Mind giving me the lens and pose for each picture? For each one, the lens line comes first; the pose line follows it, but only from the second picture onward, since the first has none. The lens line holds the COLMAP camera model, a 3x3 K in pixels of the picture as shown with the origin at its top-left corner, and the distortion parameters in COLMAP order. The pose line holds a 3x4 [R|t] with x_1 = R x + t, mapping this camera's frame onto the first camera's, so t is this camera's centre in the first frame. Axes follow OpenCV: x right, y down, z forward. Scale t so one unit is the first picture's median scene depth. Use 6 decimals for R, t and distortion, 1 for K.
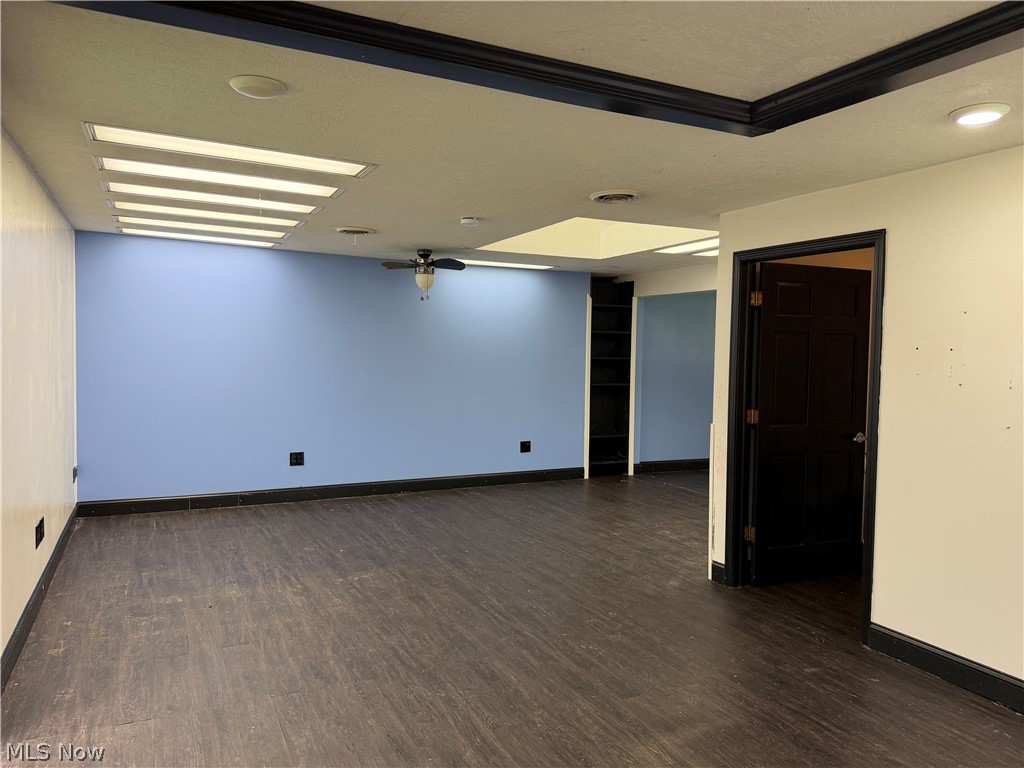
lens RADIAL K [[725.7, 0, 512.2], [0, 725.7, 383.1], [0, 0, 1]] dist [0.050240, -0.063064]
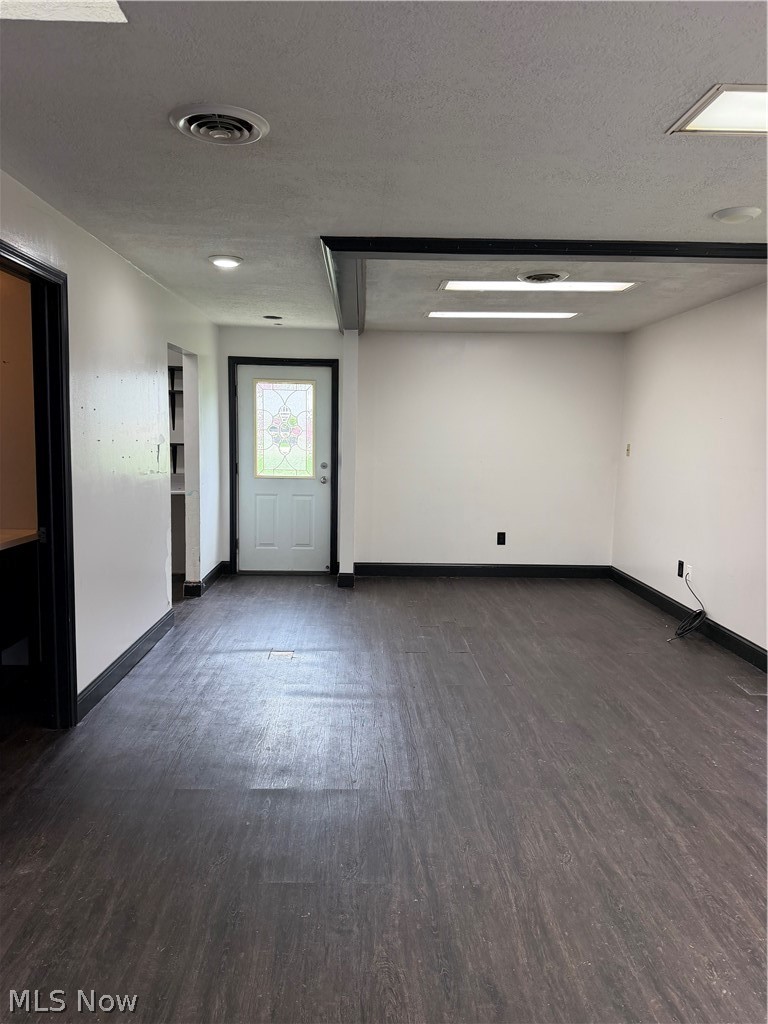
lens RADIAL K [[725.7, 0, 383.2], [0, 725.7, 511.6], [0, 0, 1]] dist [0.050240, -0.063064]
pose [[-0.909997, -0.086318, 0.405530, -0.248813], [-0.021015, 0.986434, 0.162809, -0.075307], [-0.414081, 0.139634, -0.899466, 1.743070]]
